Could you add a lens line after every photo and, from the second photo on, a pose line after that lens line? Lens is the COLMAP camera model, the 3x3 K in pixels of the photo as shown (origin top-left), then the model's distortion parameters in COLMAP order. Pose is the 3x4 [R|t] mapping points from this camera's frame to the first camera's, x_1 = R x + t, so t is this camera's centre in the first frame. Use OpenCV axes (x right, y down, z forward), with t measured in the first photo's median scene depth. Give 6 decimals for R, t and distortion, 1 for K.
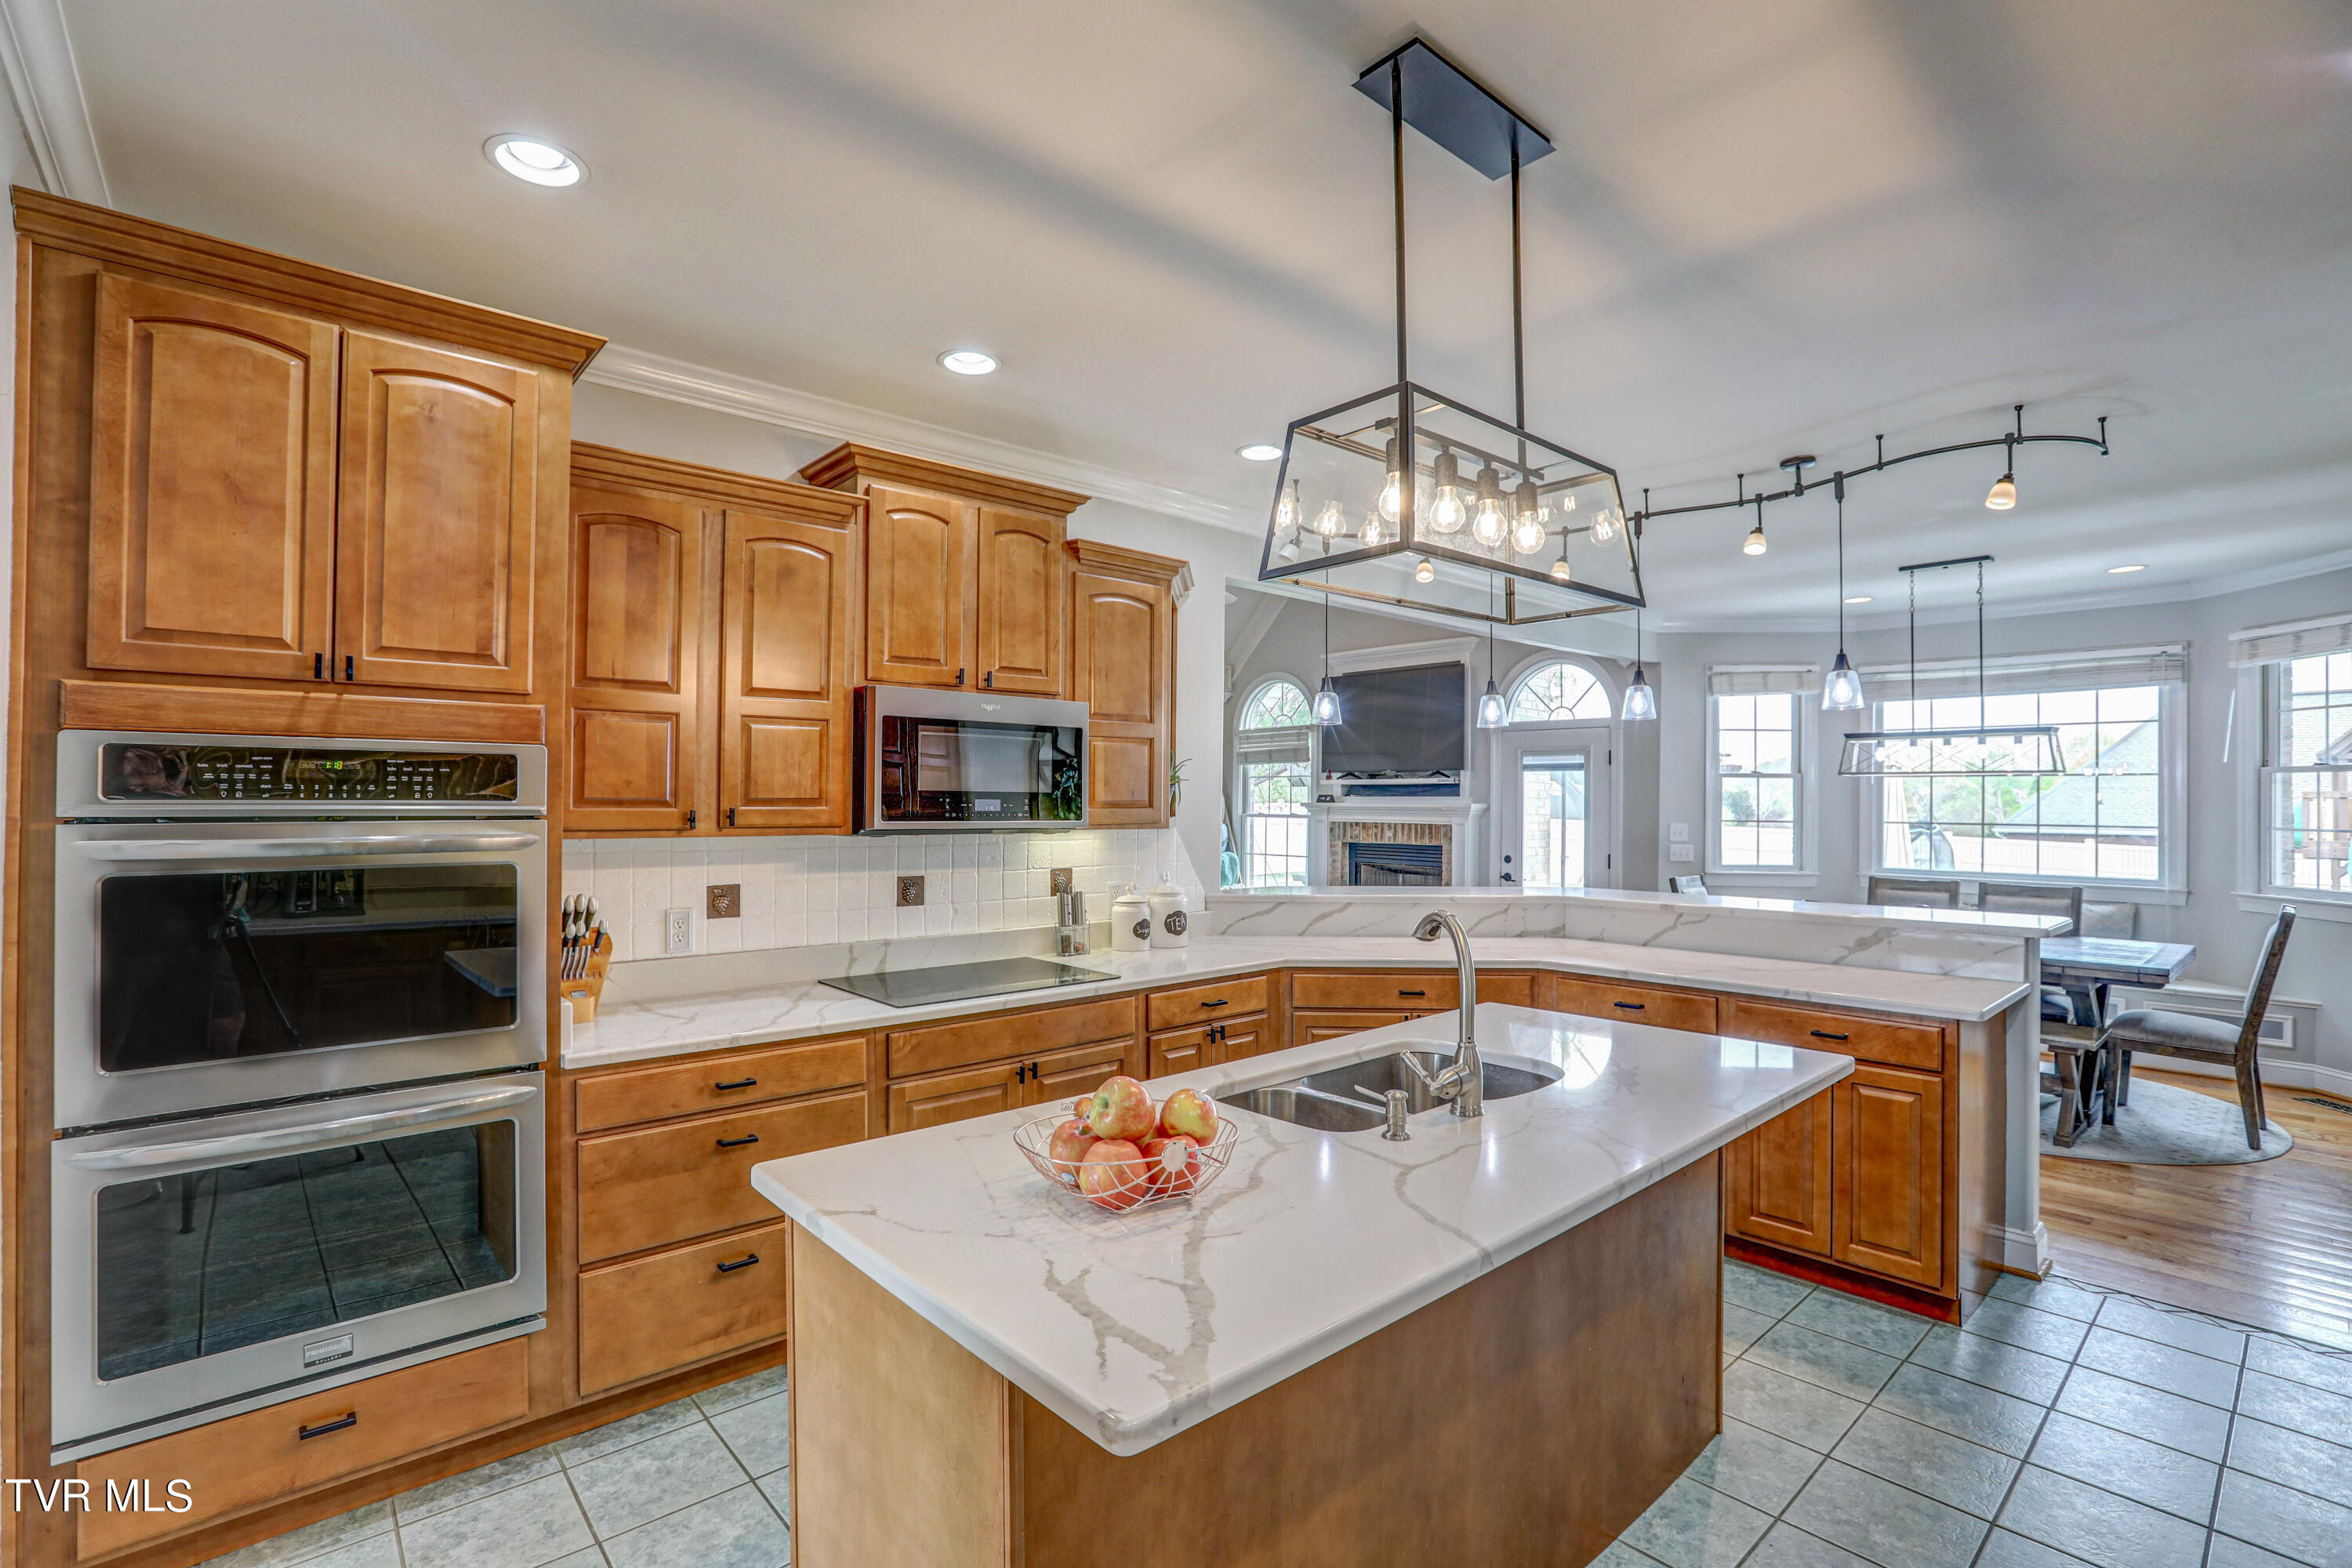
lens RADIAL K [[1072.7, 0, 1173.6], [0, 1072.7, 791.9], [0, 0, 1]] dist [-0.052431, 0.018006]
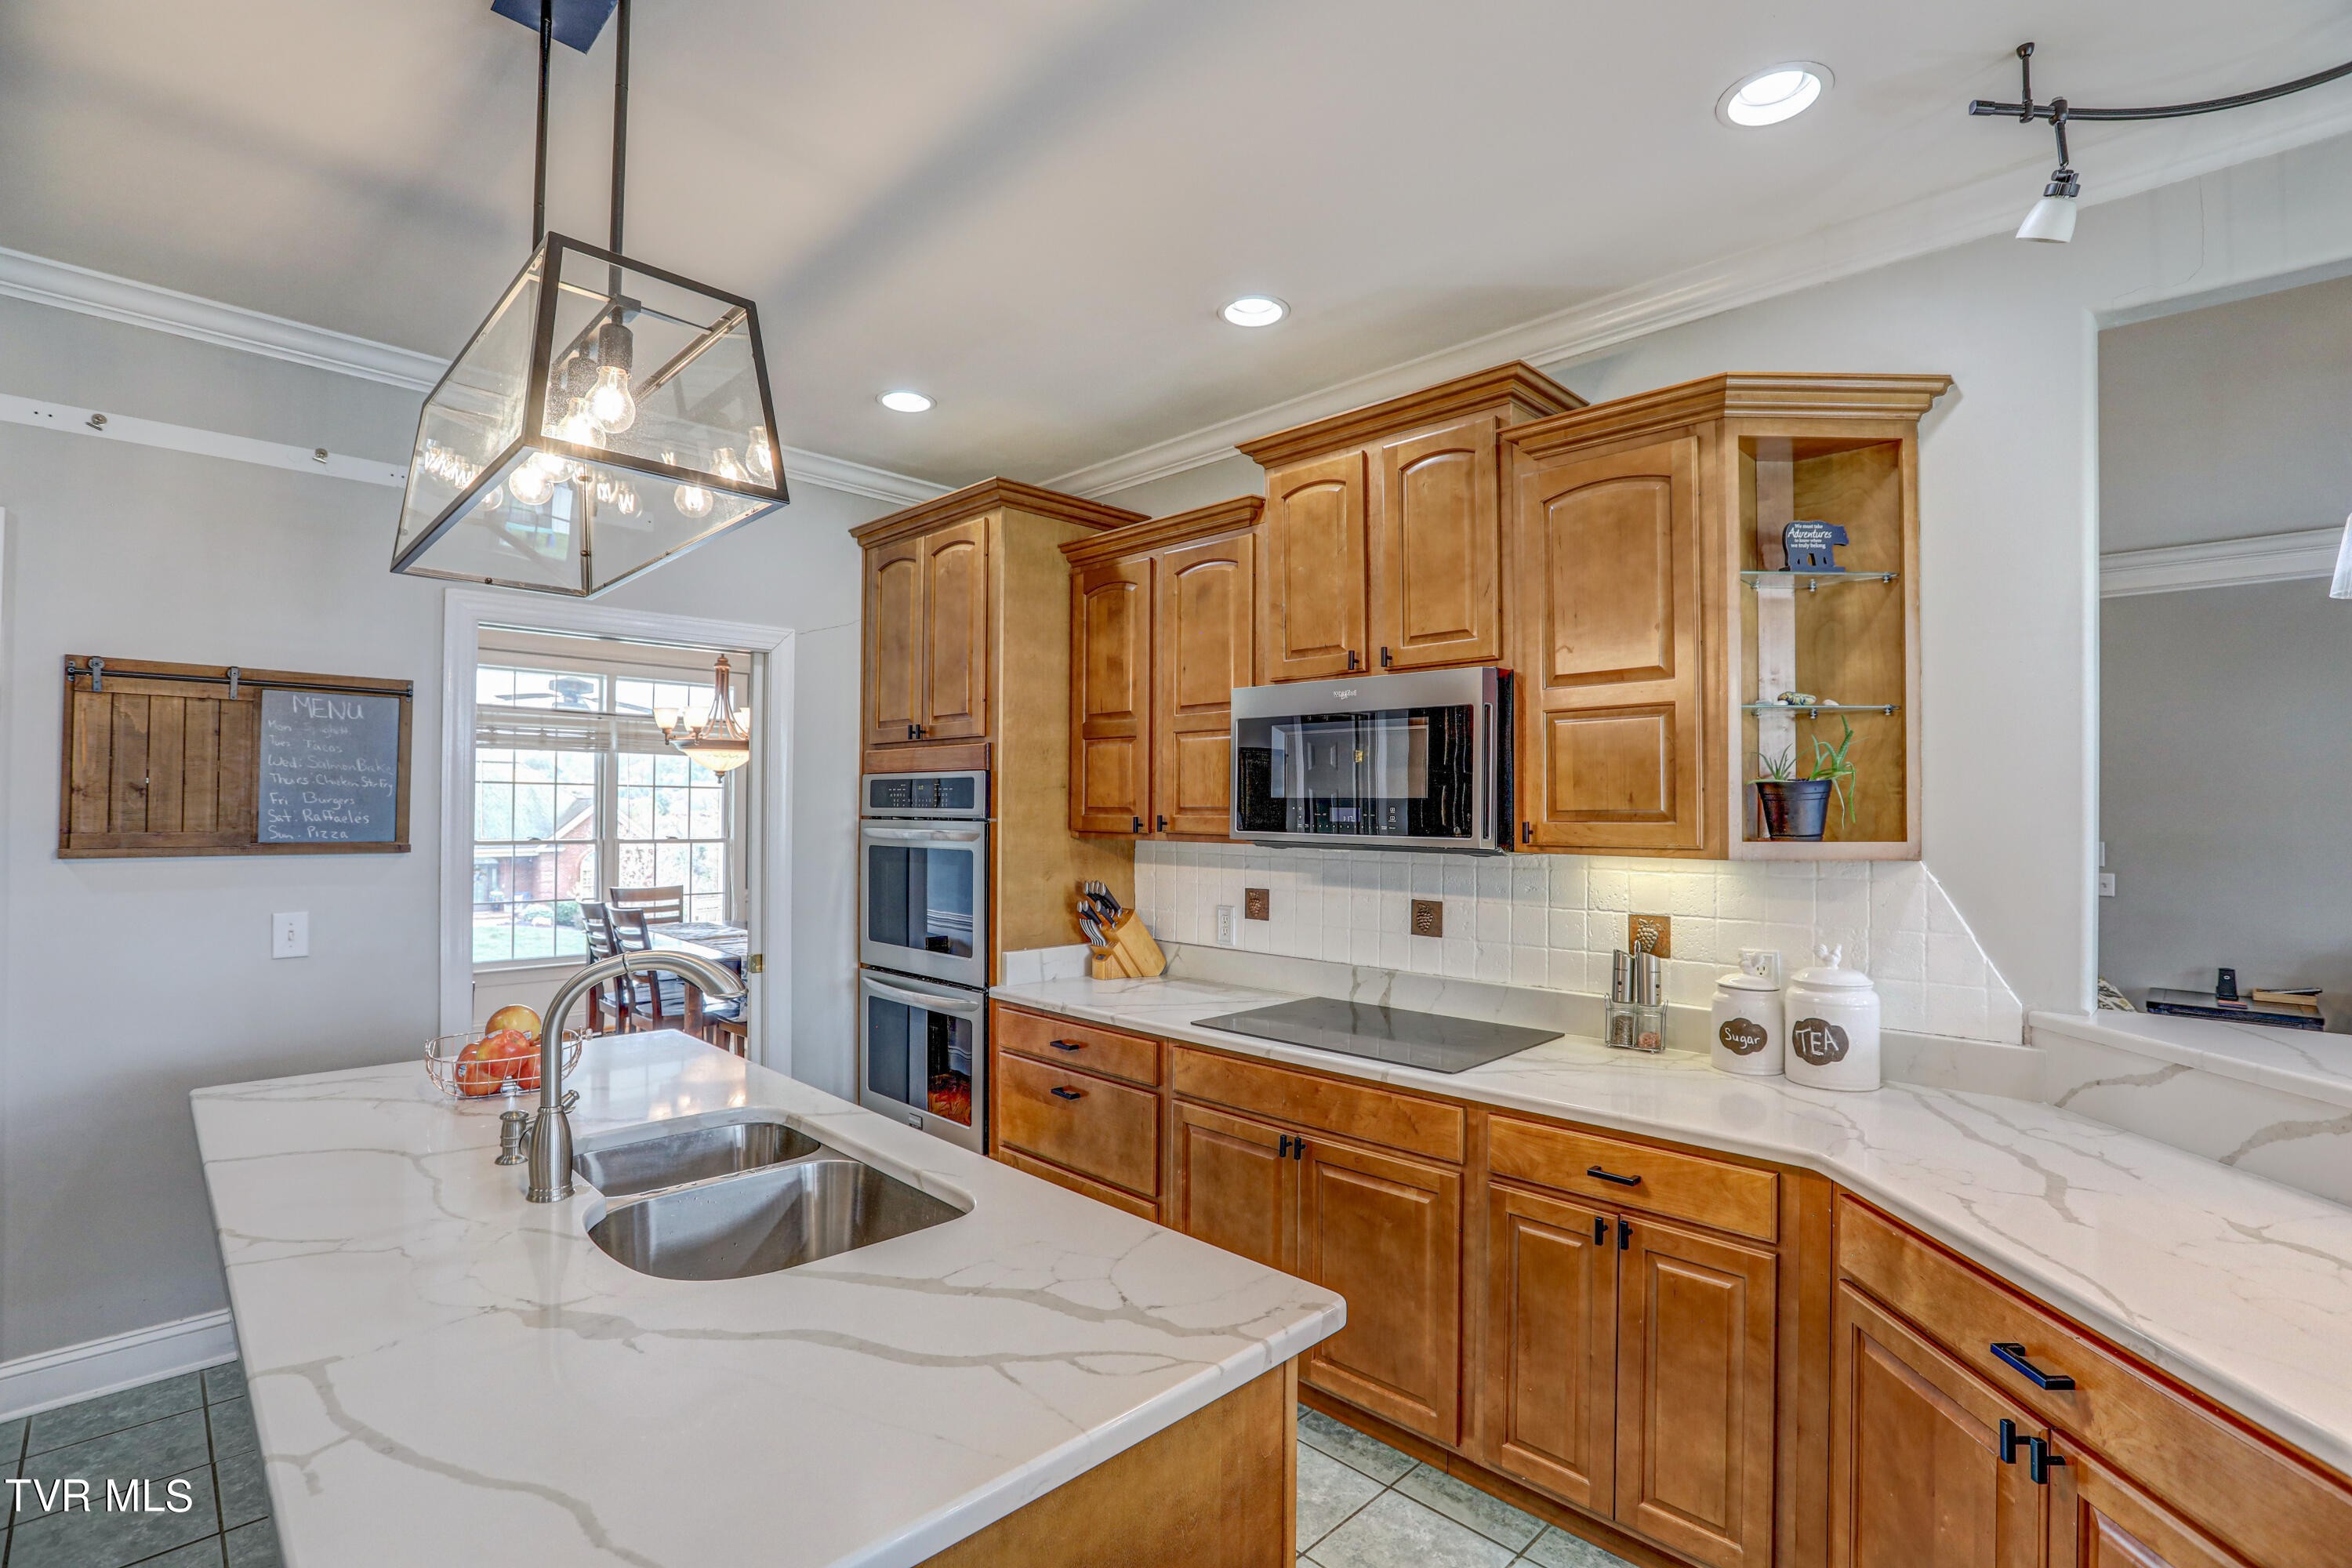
lens RADIAL K [[1072.7, 0, 1173.6], [0, 1072.7, 791.9], [0, 0, 1]] dist [-0.052431, 0.018006]
pose [[0.066893, -0.020880, -0.997542, 0.533955], [0.002151, 0.999782, -0.020782, 0.010017], [0.997758, -0.000756, 0.066923, 0.692569]]
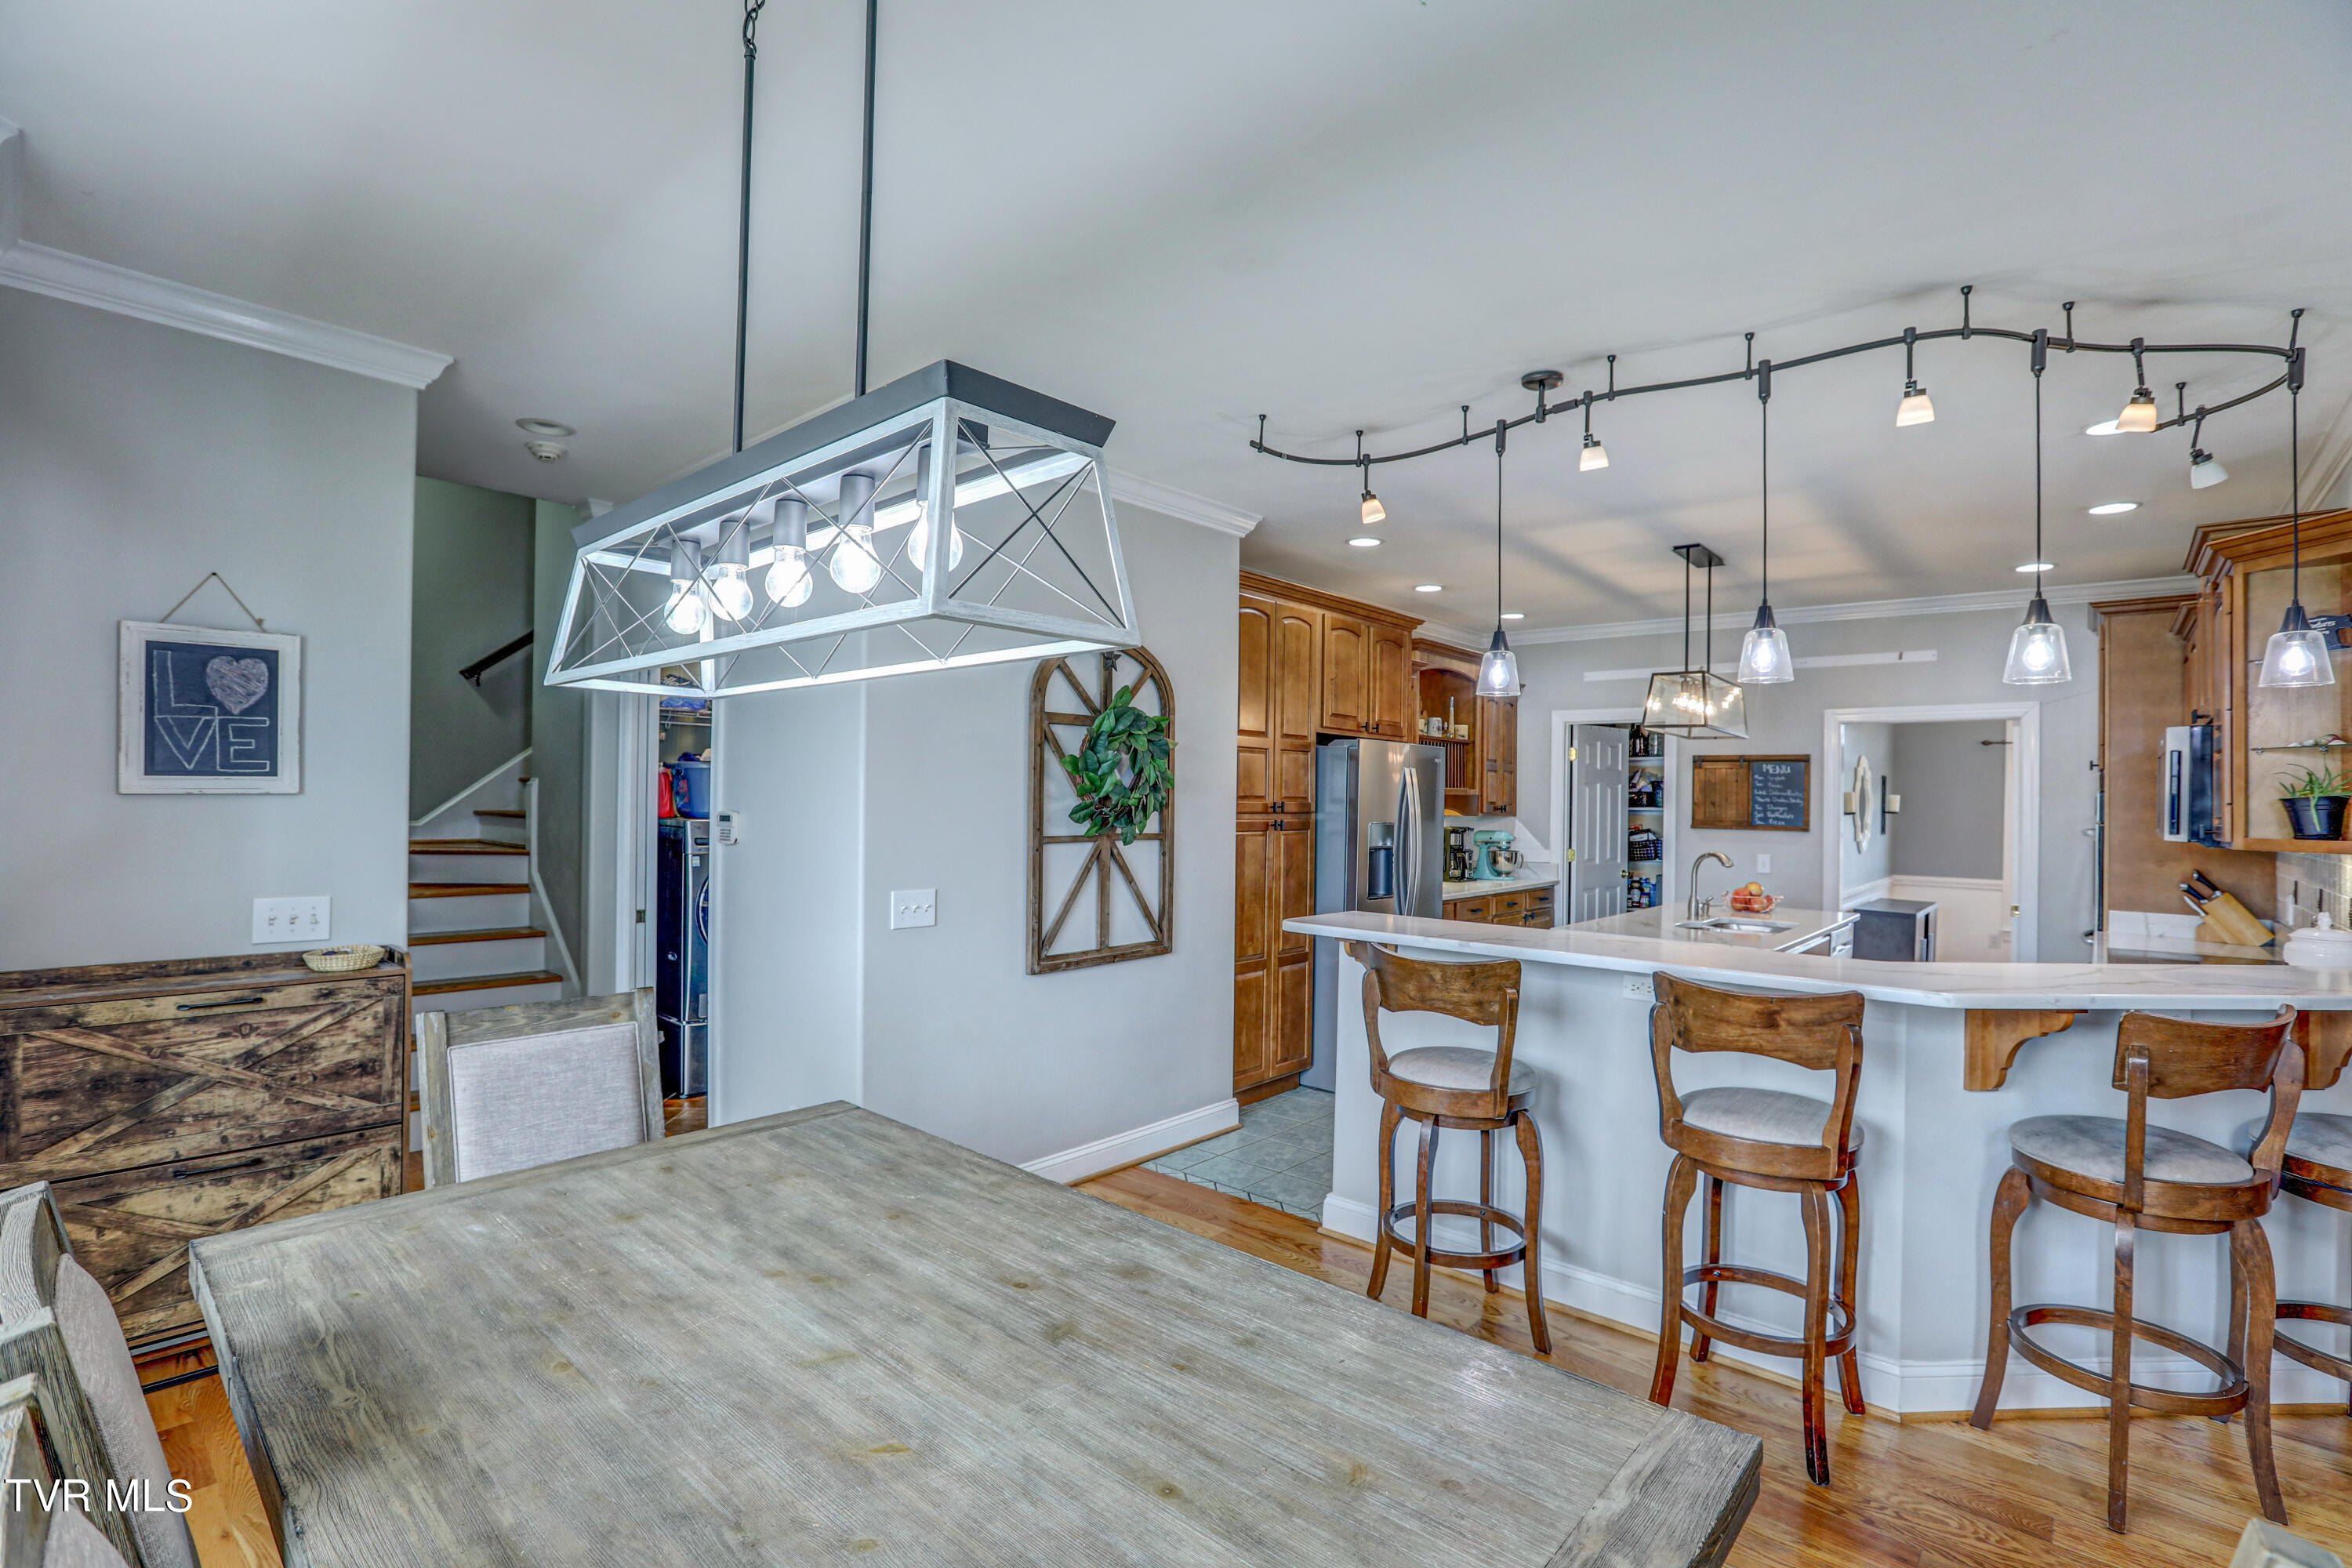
lens RADIAL K [[1072.7, 0, 1173.6], [0, 1072.7, 791.9], [0, 0, 1]] dist [-0.052431, 0.018006]
pose [[-0.992376, -0.024261, -0.120837, 0.964612], [-0.022794, 0.999649, -0.013508, 0.018669], [0.121123, -0.010651, -0.992580, 1.766734]]
